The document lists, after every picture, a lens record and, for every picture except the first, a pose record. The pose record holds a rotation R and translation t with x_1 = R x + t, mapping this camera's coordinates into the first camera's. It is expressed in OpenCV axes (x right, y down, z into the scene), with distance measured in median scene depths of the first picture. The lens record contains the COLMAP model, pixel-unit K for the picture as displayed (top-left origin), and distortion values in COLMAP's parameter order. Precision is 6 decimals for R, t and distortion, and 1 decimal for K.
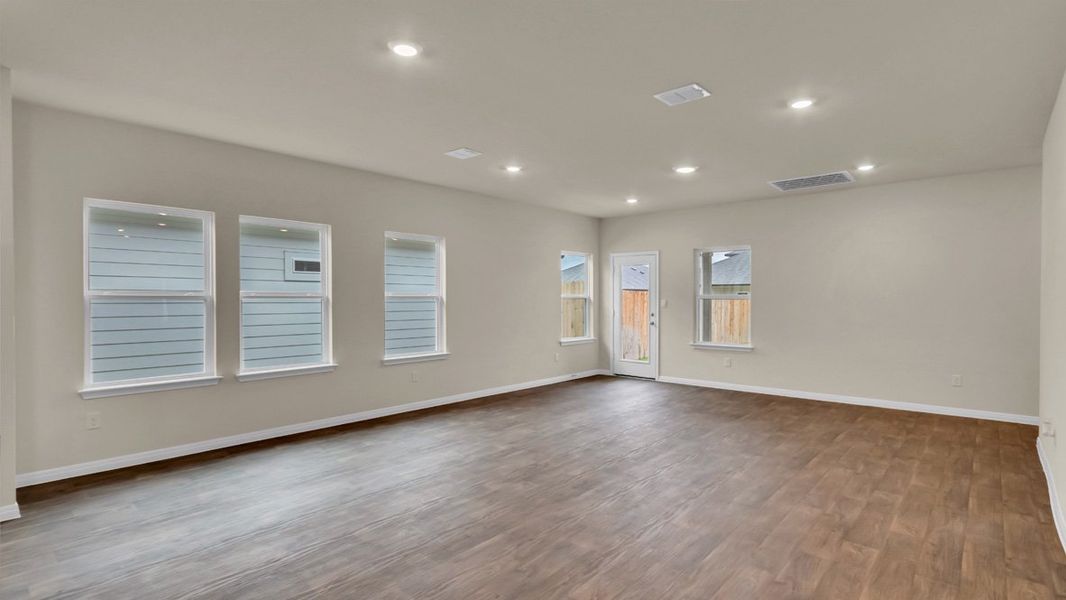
lens RADIAL K [[516.3, 0, 542.3], [0, 516.3, 294.1], [0, 0, 1]] dist [0.010492, -0.001558]
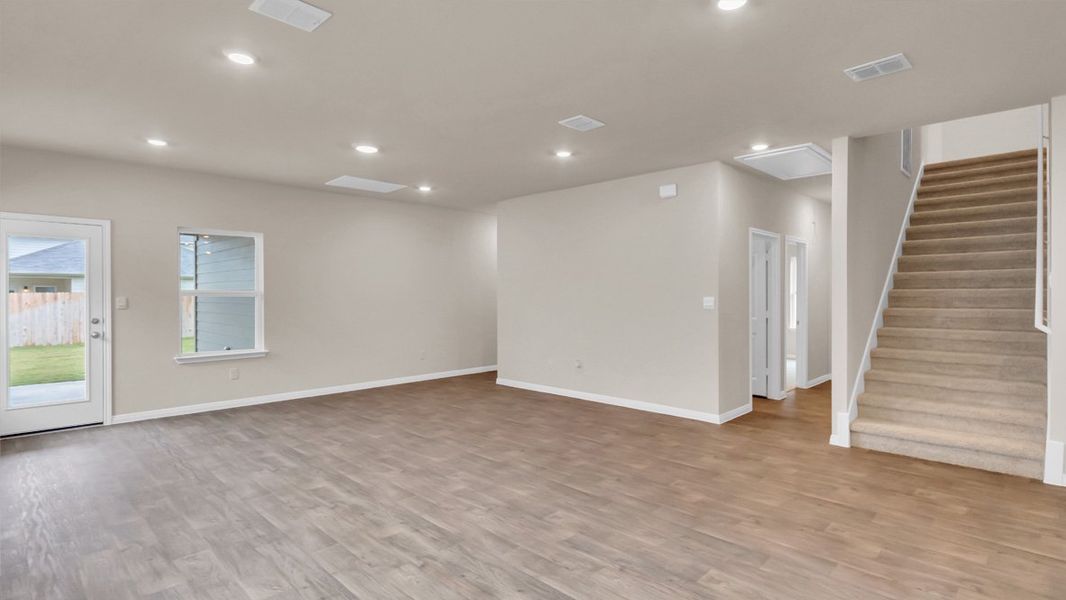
lens RADIAL K [[516.3, 0, 543.4], [0, 516.3, 299.7], [0, 0, 1]] dist [0.010492, -0.001558]
pose [[0.057619, -0.015061, 0.998225, -0.430789], [-0.008183, 0.999845, 0.015558, -0.000592], [-0.998305, -0.009064, 0.057487, 0.477578]]
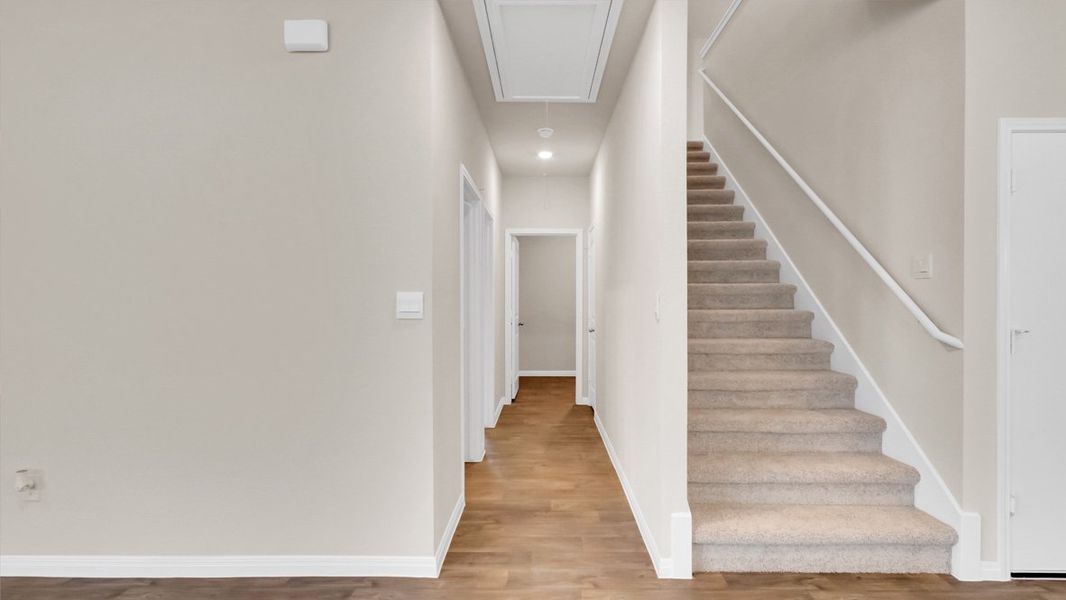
lens RADIAL K [[516.3, 0, 531.0], [0, 516.3, 299.0], [0, 0, 1]] dist [0.010492, -0.001558]
pose [[-0.642831, -0.011552, 0.765921, 0.009357], [-0.013903, 0.999898, 0.003412, 0.007639], [-0.765882, -0.008455, -0.642926, 0.437067]]
